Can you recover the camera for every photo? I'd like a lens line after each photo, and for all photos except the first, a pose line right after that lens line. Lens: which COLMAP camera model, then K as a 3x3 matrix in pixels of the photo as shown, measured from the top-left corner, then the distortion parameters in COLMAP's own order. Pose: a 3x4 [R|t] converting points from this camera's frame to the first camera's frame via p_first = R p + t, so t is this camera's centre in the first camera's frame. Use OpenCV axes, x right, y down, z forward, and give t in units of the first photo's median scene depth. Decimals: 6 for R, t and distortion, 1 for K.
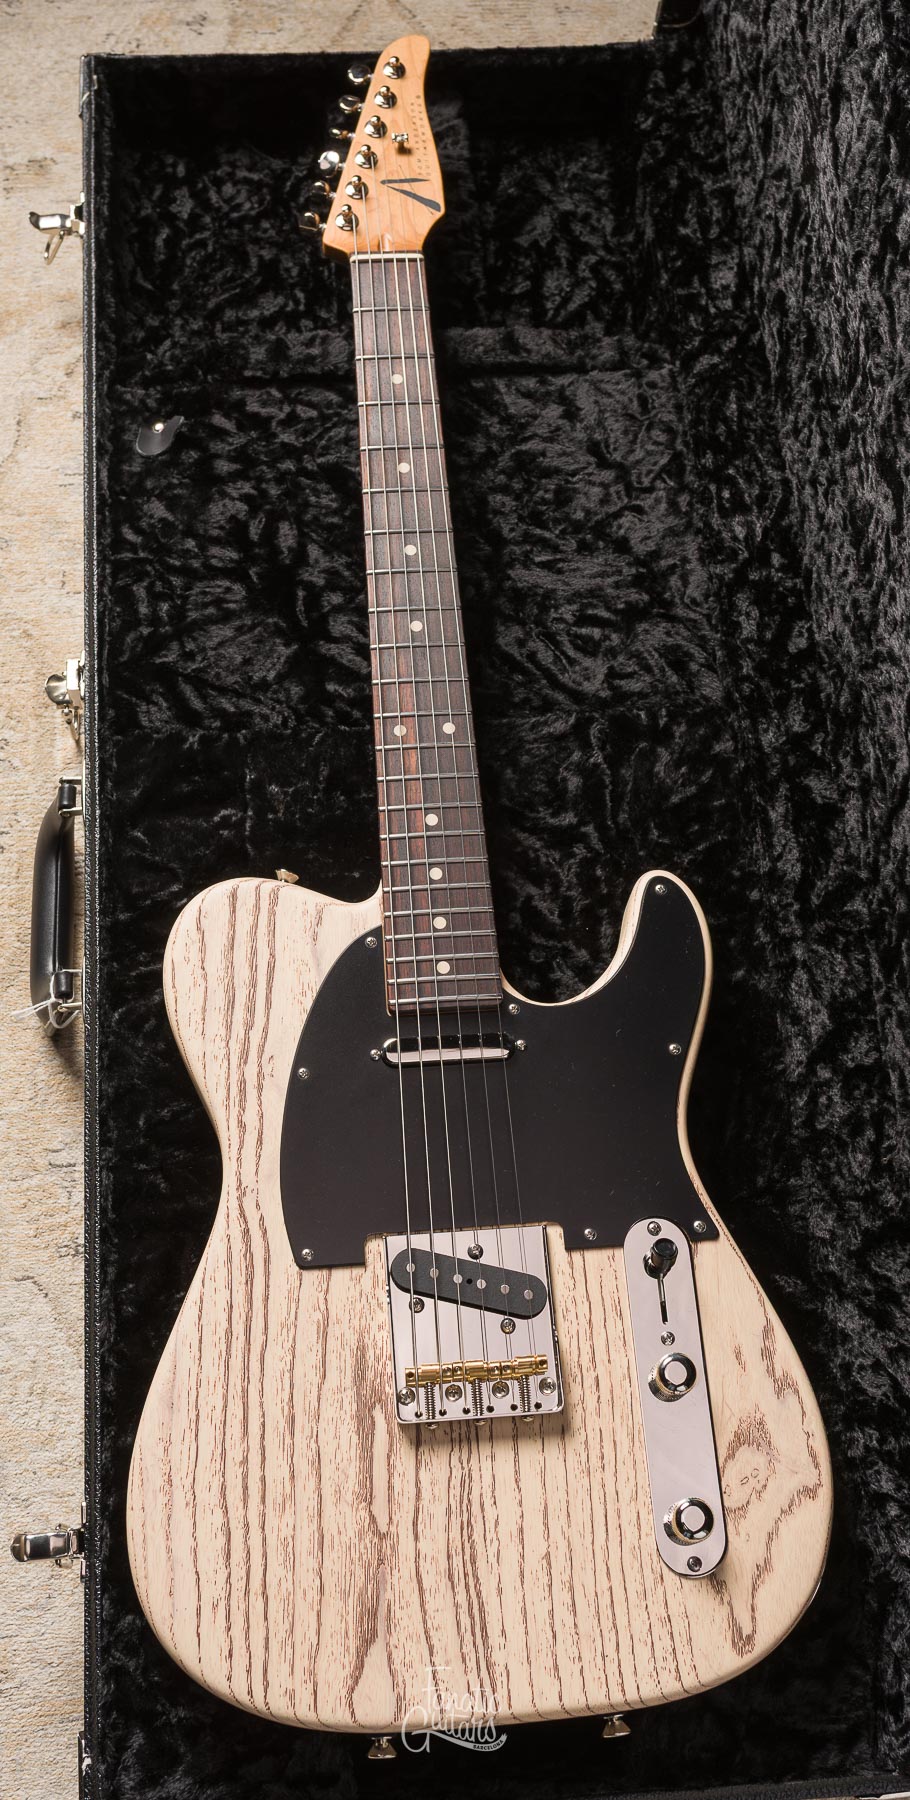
lens RADIAL K [[1850.2, 0, 456.0], [0, 1850.2, 883.2], [0, 0, 1]] dist [-0.003507, -0.000496]
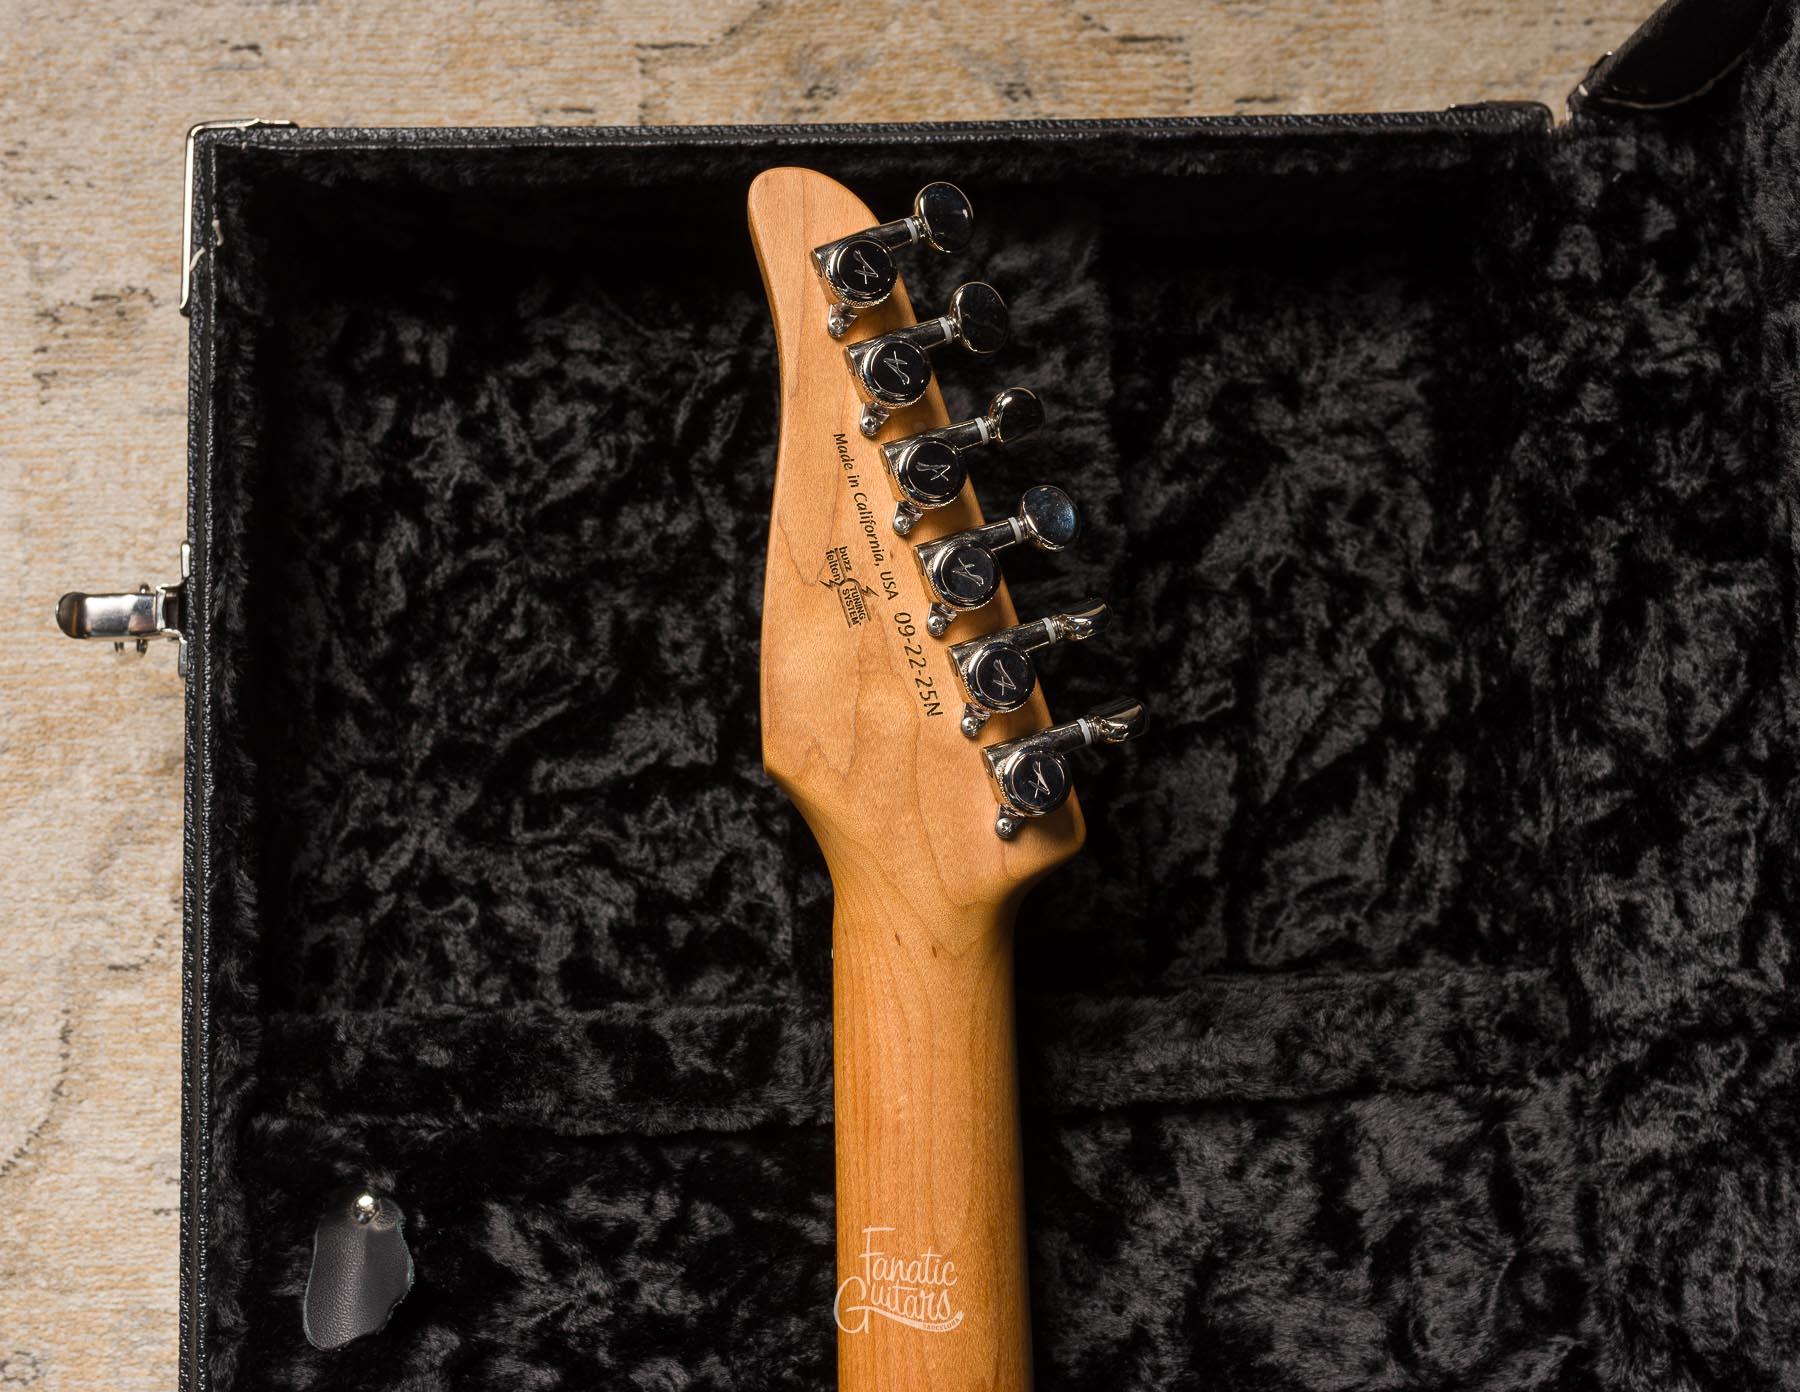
lens RADIAL K [[2231.3, 0, 887.1], [0, 2231.3, 650.2], [0, 0, 1]] dist [0.002277, -0.015604]
pose [[0.999180, 0.040083, -0.005771, -0.046699], [-0.037634, 0.971710, 0.233159, -0.546188], [0.014953, -0.232750, 0.972422, 0.586324]]
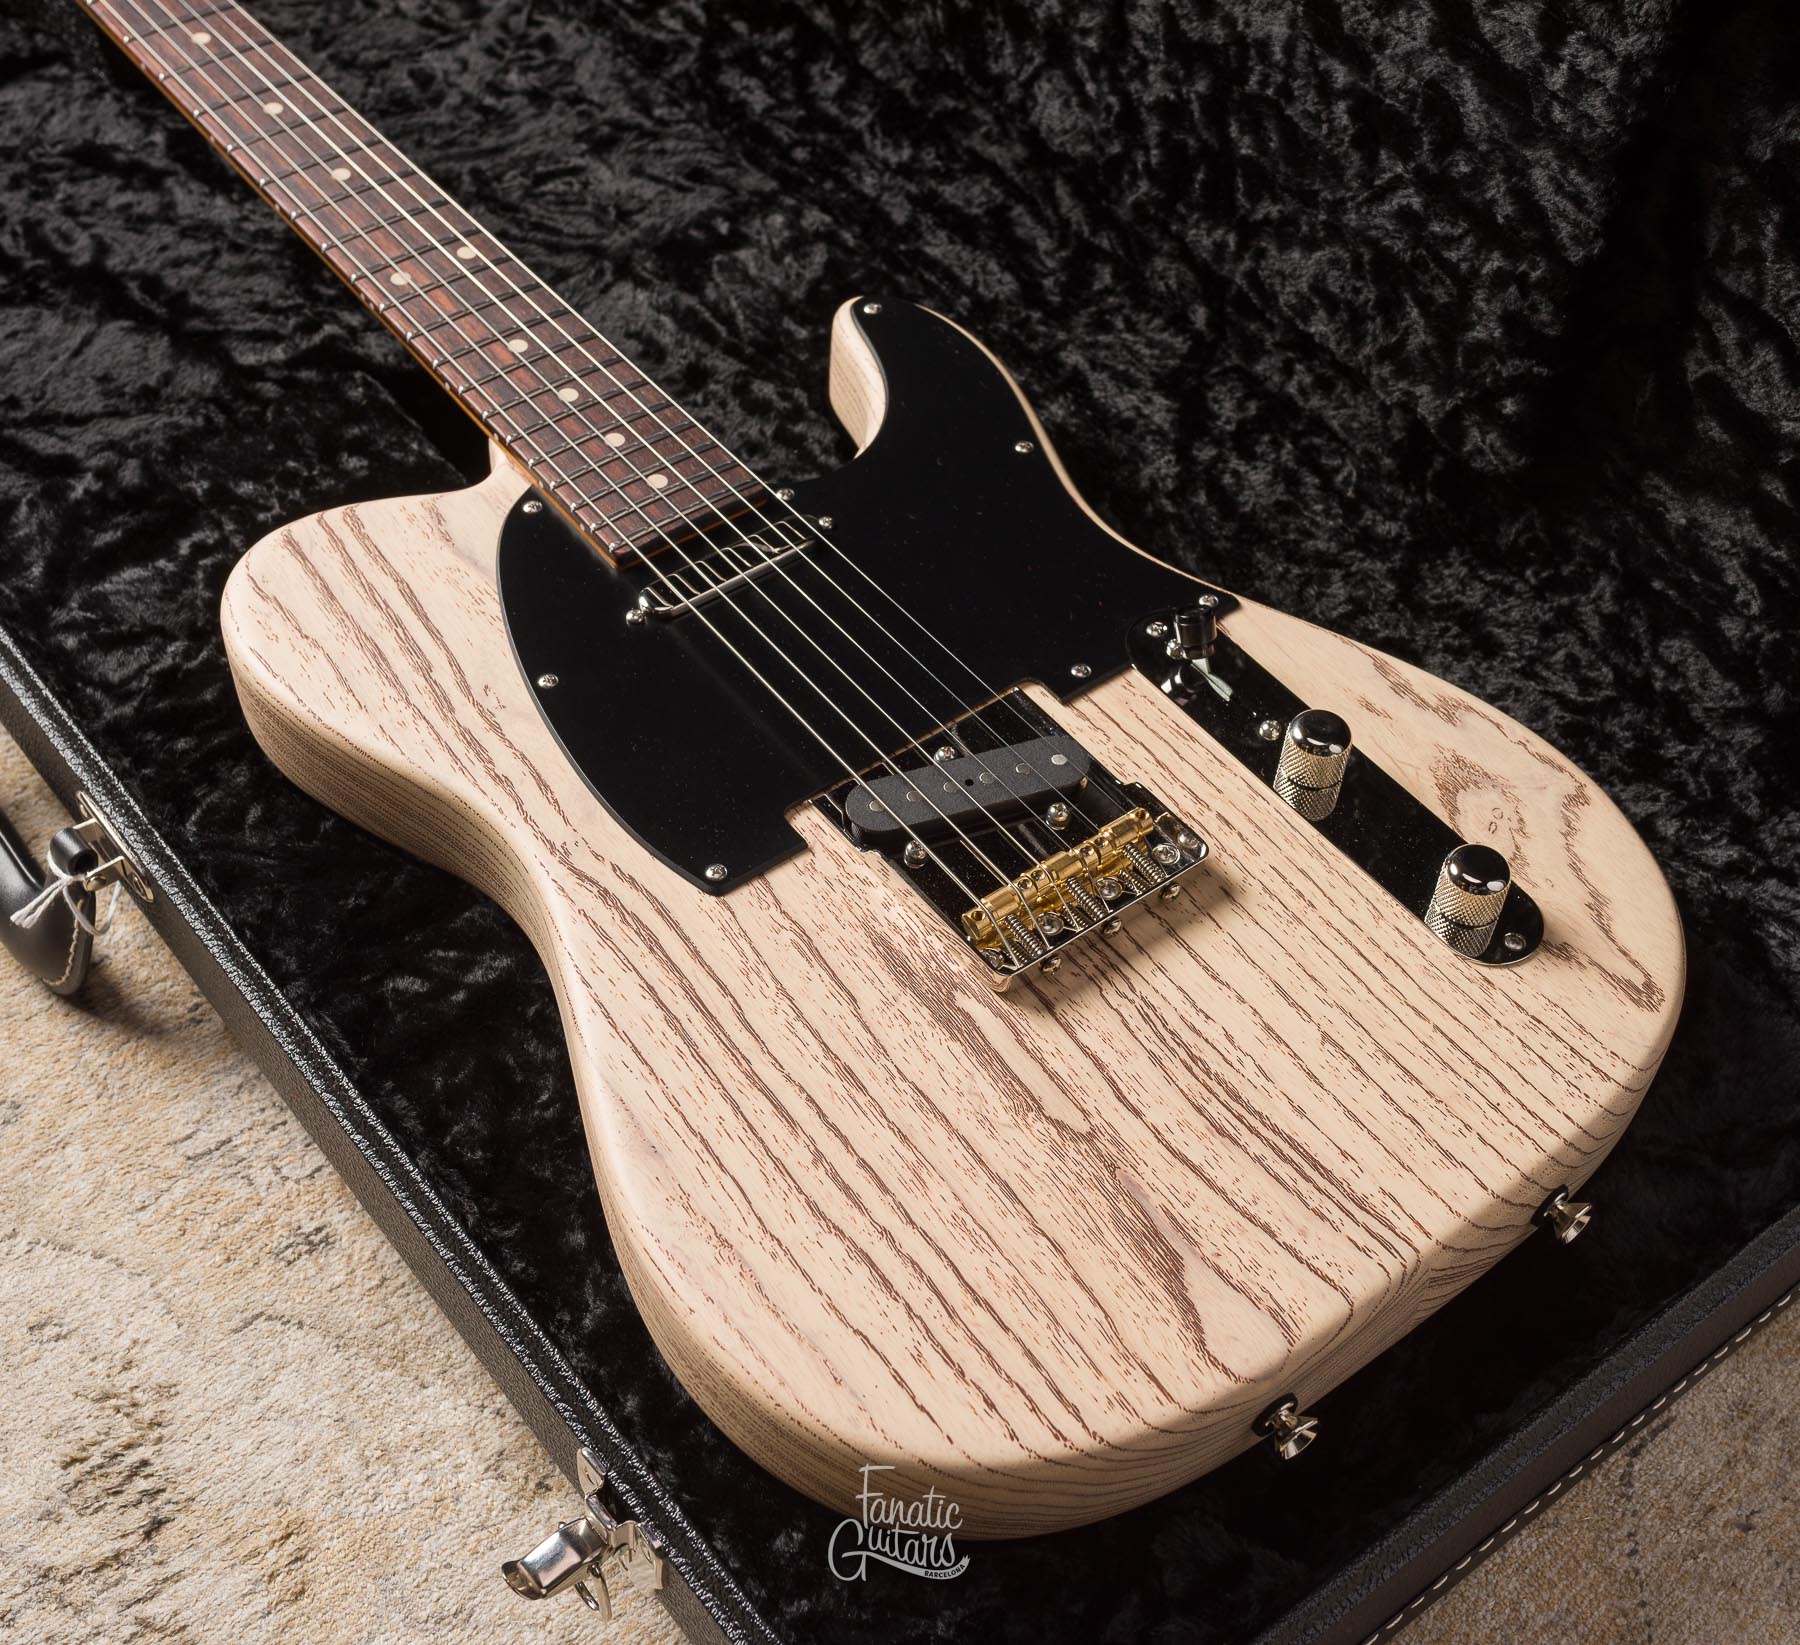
lens RADIAL K [[2485.2, 0, 970.0], [0, 2485.2, 857.4], [0, 0, 1]] dist [-0.003455, 0.007319]
pose [[0.823427, -0.424867, 0.376105, -0.263584], [0.510472, 0.844097, -0.164070, 0.313246], [-0.247761, 0.327091, 0.911935, 0.217938]]
